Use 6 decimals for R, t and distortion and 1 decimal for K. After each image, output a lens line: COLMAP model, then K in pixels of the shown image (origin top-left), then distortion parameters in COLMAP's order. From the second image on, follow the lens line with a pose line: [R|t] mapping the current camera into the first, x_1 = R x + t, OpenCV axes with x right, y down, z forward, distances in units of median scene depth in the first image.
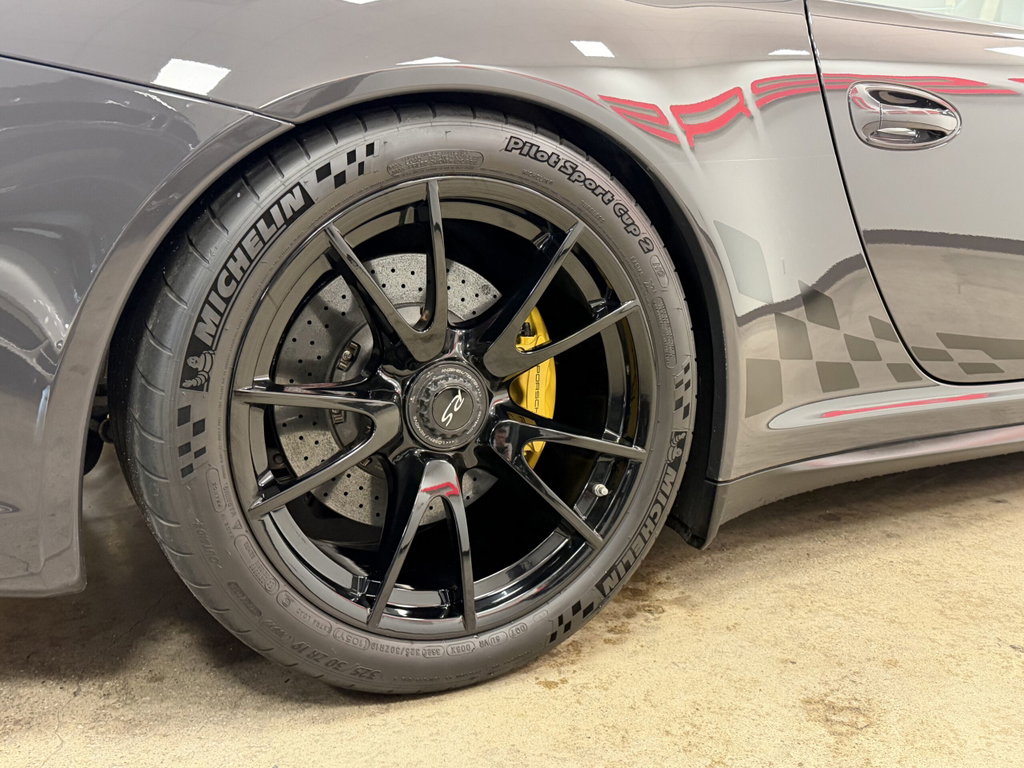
lens RADIAL K [[1014.3, 0, 512.0], [0, 1014.3, 384.0], [0, 0, 1]] dist [0.079846, -0.165588]
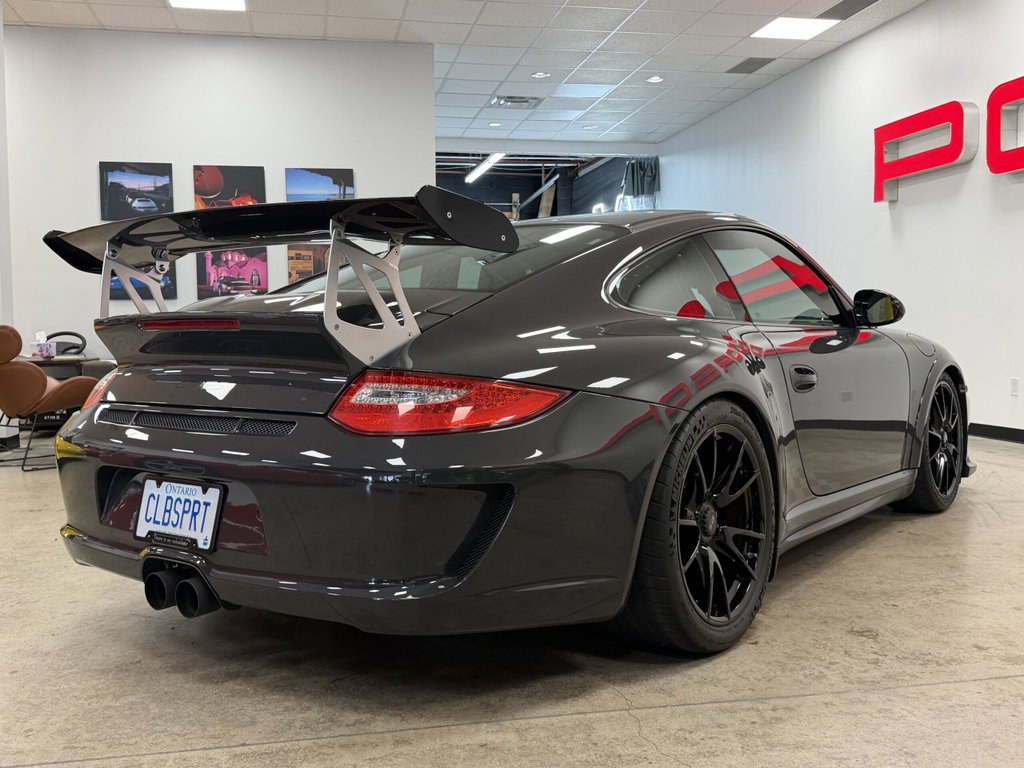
lens RADIAL K [[999.4, 0, 512.0], [0, 999.4, 384.0], [0, 0, 1]] dist [0.171940, -0.353526]
pose [[0.904877, -0.042705, 0.423526, -1.335963], [0.103085, 0.987323, -0.120690, -0.053860], [-0.413003, 0.152868, 0.897808, -0.857660]]
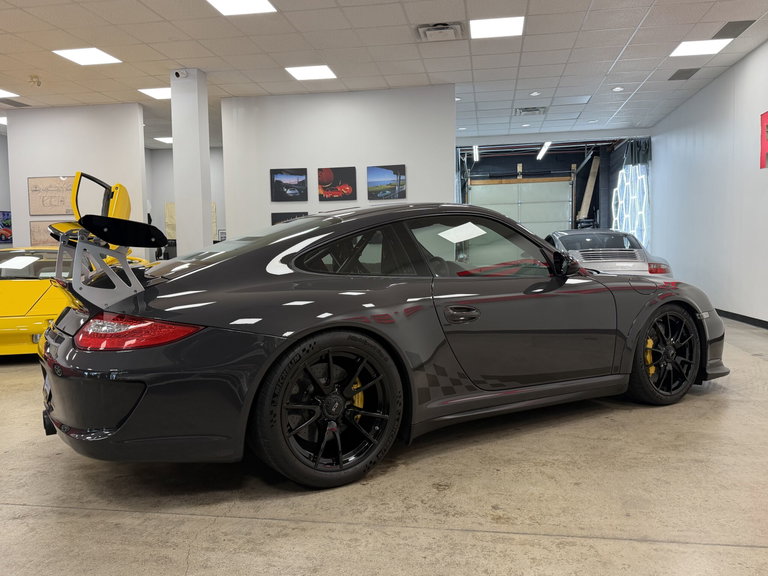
lens RADIAL K [[618.7, 0, 384.0], [0, 618.7, 288.0], [0, 0, 1]] dist [0.140293, -0.254561]
pose [[0.997456, -0.028965, 0.065142, -0.015942], [0.037860, 0.989462, -0.139756, -0.076536], [-0.060408, 0.141866, 0.988041, -1.242515]]
